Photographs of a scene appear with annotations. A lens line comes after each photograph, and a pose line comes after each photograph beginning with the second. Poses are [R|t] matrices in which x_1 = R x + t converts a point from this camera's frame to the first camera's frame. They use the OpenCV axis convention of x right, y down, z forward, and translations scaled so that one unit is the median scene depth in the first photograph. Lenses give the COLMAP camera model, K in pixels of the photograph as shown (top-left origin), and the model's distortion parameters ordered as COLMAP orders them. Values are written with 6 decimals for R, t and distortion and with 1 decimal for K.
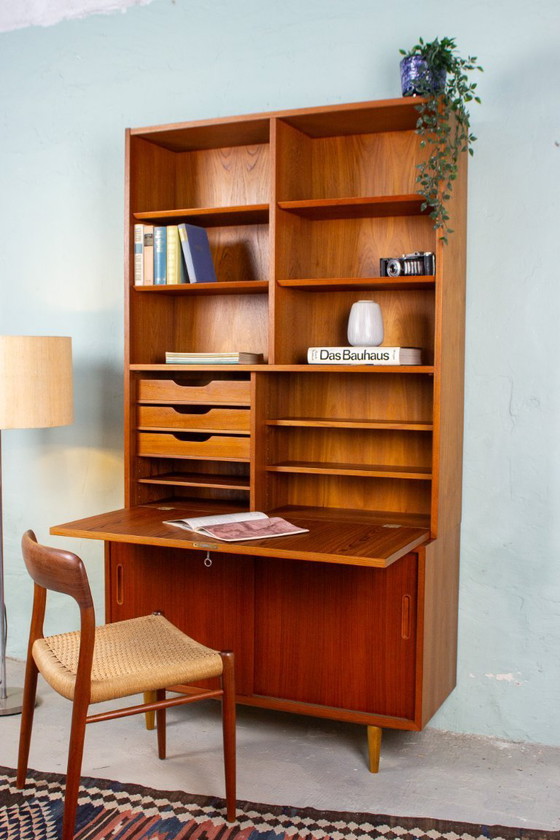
lens RADIAL K [[940.2, 0, 279.9], [0, 940.2, 428.9], [0, 0, 1]] dist [-0.079940, 0.030870]
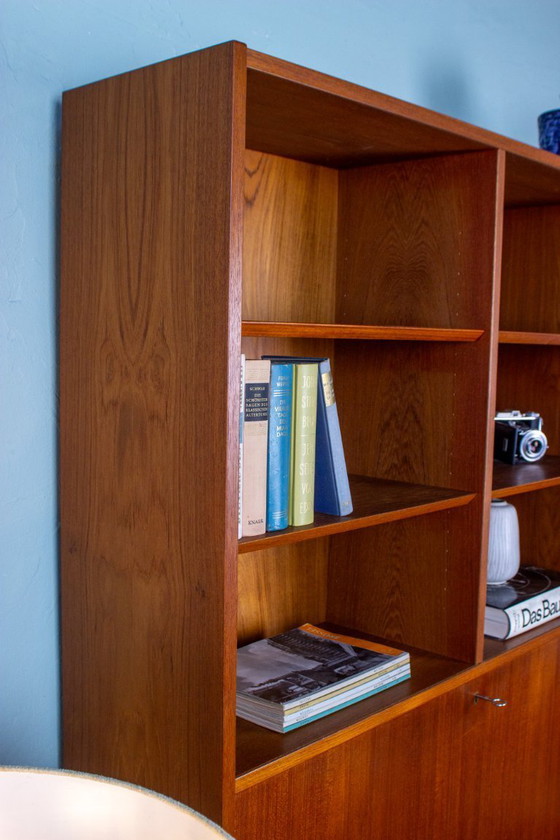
lens RADIAL K [[918.7, 0, 277.0], [0, 918.7, 433.2], [0, 0, 1]] dist [-0.088704, 0.042593]
pose [[0.333089, -0.098820, 0.937703, -0.455215], [0.043068, 0.995049, 0.089565, -0.224015], [-0.941911, 0.010552, 0.335696, 0.898940]]
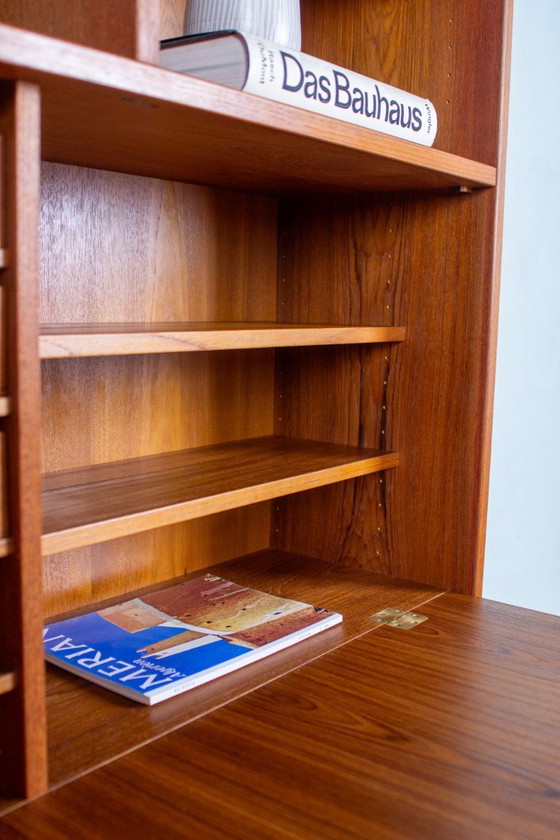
lens RADIAL K [[940.2, 0, 279.9], [0, 940.2, 428.9], [0, 0, 1]] dist [-0.079940, 0.030870]
pose [[0.235094, -0.142772, 0.961430, -0.198969], [0.028424, 0.989740, 0.140026, -0.016825], [-0.971557, -0.005591, 0.236740, 0.884319]]
